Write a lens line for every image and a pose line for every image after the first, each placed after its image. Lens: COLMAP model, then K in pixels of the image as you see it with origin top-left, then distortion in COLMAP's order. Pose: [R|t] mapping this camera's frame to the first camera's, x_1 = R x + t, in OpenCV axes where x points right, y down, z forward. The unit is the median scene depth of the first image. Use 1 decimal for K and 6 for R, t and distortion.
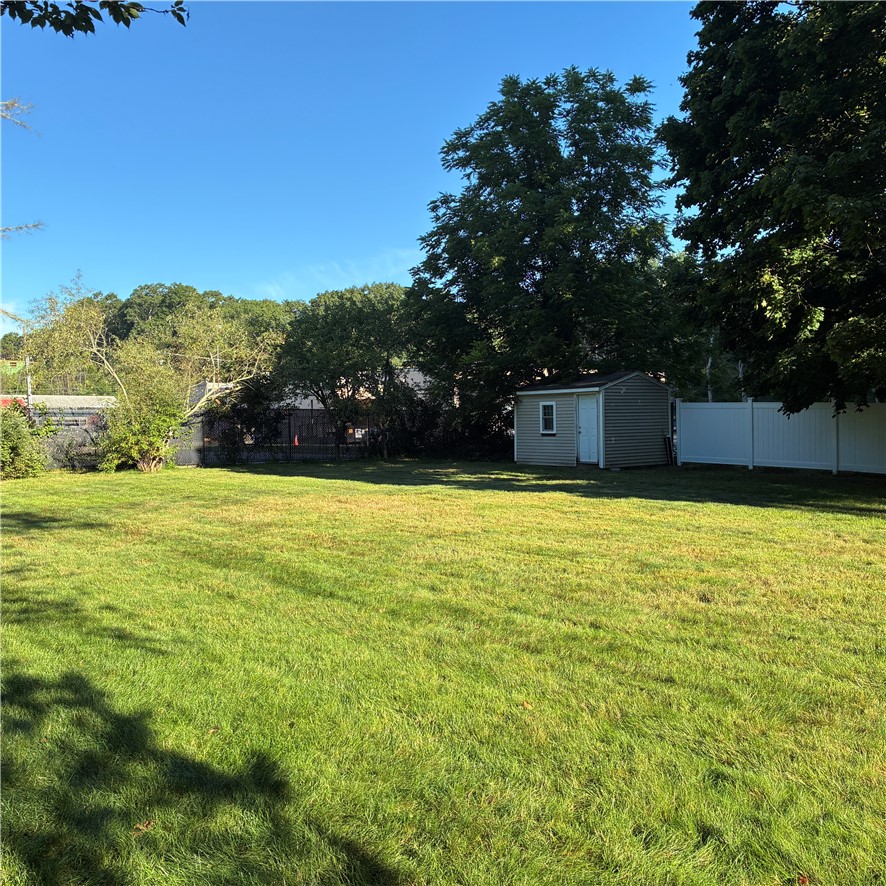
lens RADIAL K [[890.2, 0, 437.5], [0, 890.2, 447.8], [0, 0, 1]] dist [0.027086, -0.000484]
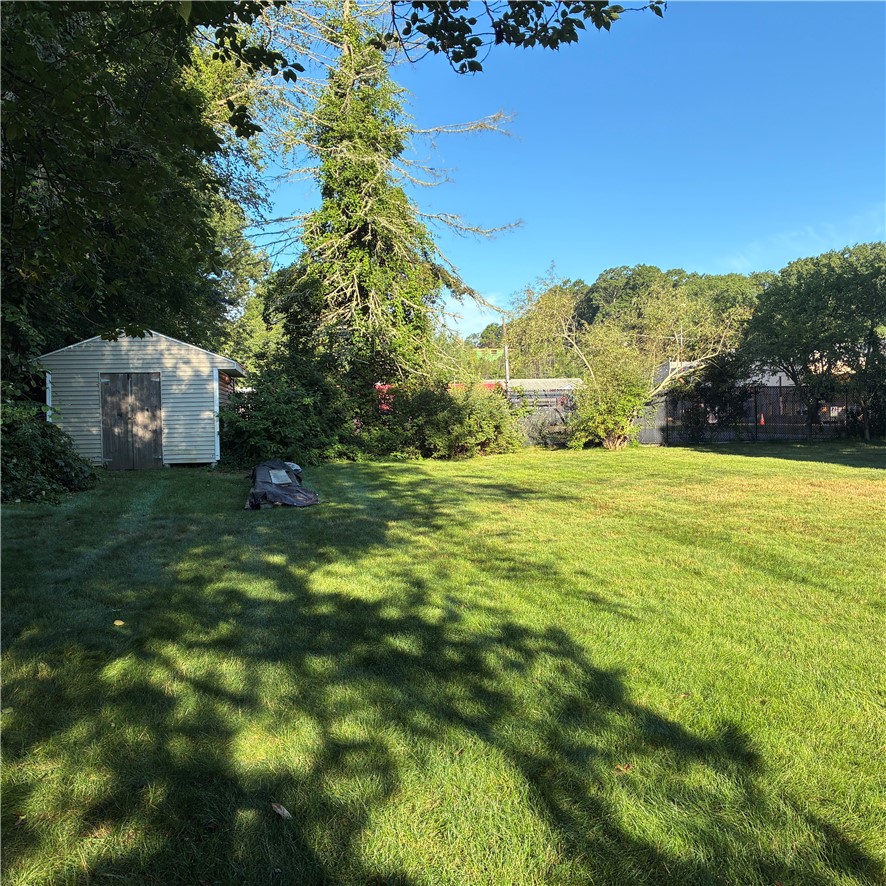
lens RADIAL K [[890.2, 0, 437.5], [0, 890.2, 447.8], [0, 0, 1]] dist [0.027086, -0.000484]
pose [[0.874918, 0.014108, -0.484066, -0.000507], [-0.002926, 0.999711, 0.023847, 0.001079], [0.484263, -0.019448, 0.874706, -0.025816]]
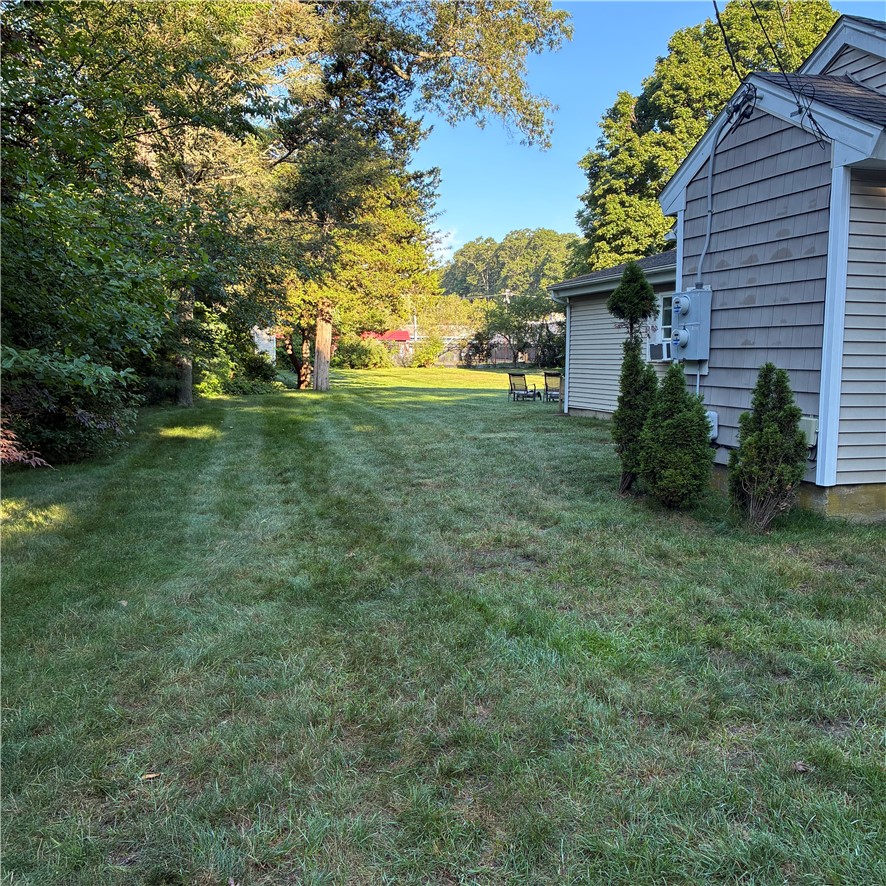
lens RADIAL K [[890.2, 0, 437.5], [0, 890.2, 447.8], [0, 0, 1]] dist [0.027086, -0.000484]
pose [[0.911091, 0.060339, -0.407764, 2.302385], [-0.026073, 0.995683, 0.089081, 0.077300], [0.411379, -0.070529, 0.908732, -4.055421]]
